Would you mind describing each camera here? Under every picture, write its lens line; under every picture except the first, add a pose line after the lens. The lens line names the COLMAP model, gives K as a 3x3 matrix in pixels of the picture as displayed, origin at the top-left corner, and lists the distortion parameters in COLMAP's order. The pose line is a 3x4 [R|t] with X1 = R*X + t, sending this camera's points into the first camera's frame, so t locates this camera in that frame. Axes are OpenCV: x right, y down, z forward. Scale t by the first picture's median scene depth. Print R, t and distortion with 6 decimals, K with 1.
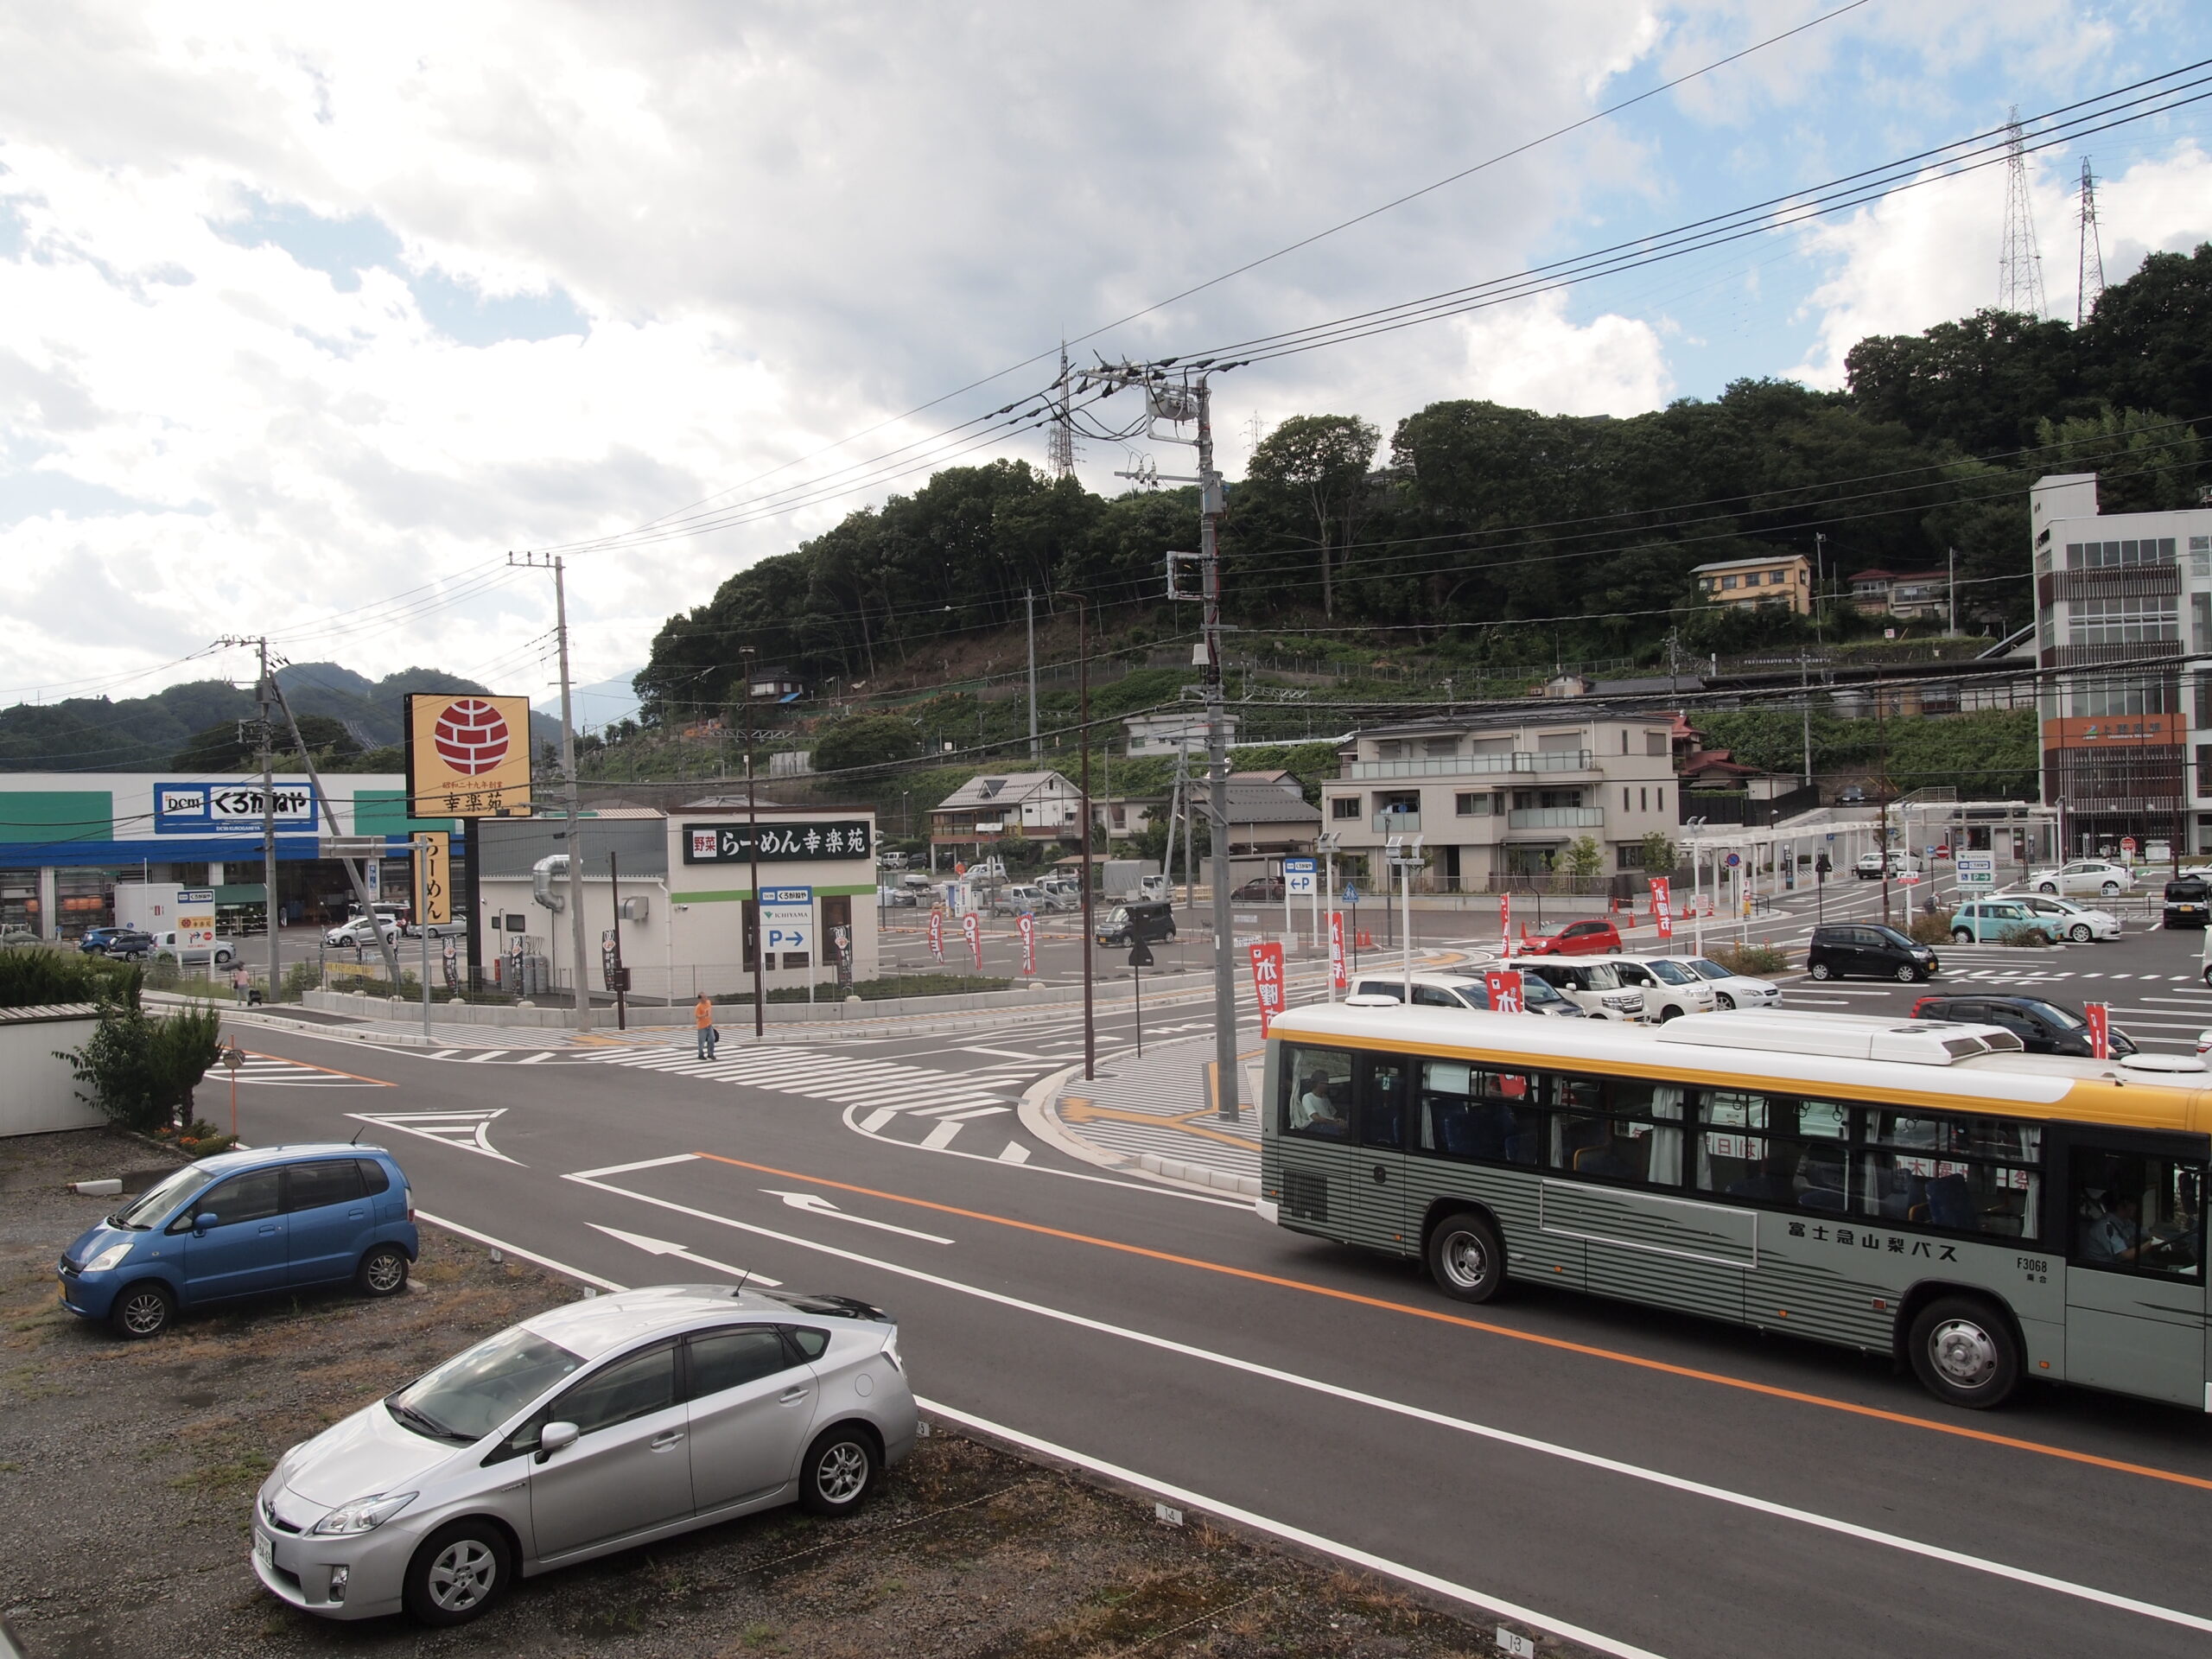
lens RADIAL K [[1778.6, 0, 1106.0], [0, 1778.6, 829.5], [0, 0, 1]] dist [-0.047246, -0.002607]
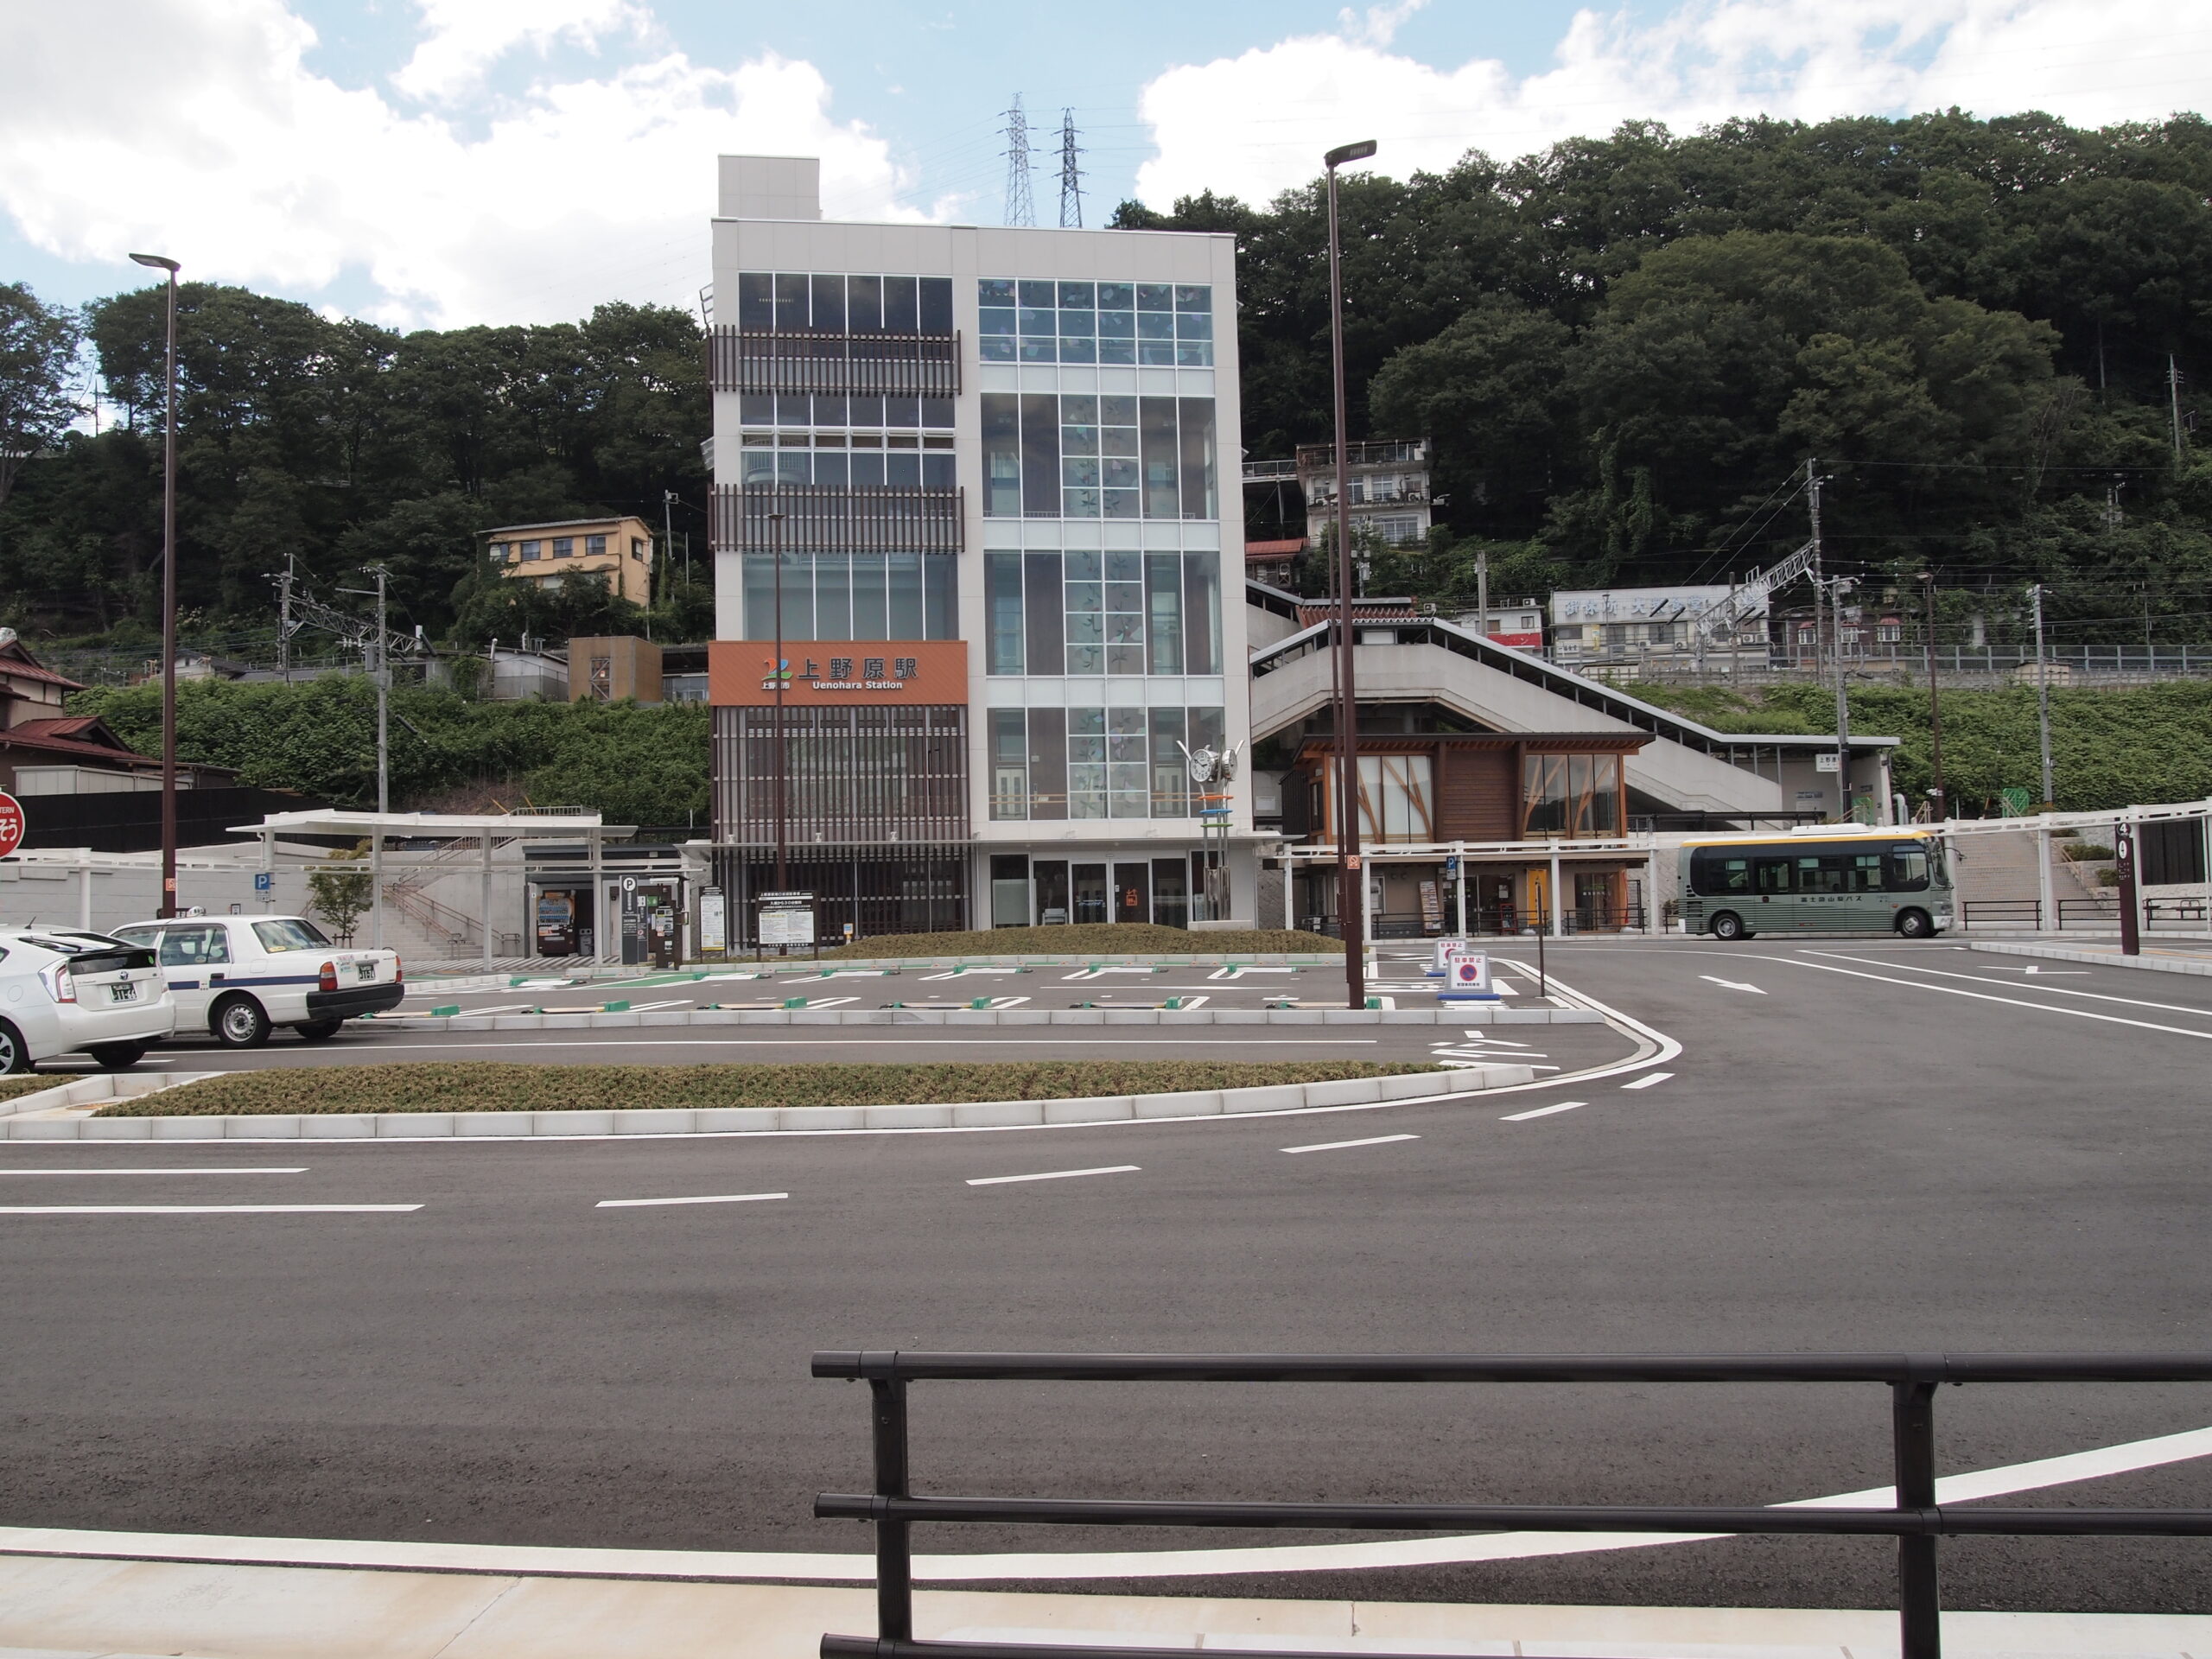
lens RADIAL K [[1778.6, 0, 1106.0], [0, 1778.6, 829.5], [0, 0, 1]] dist [-0.047246, -0.002607]
pose [[0.892733, 0.026694, 0.449794, 0.253530], [0.003894, 0.997749, -0.066943, 0.010115], [-0.450569, 0.061514, 0.890620, 0.322046]]
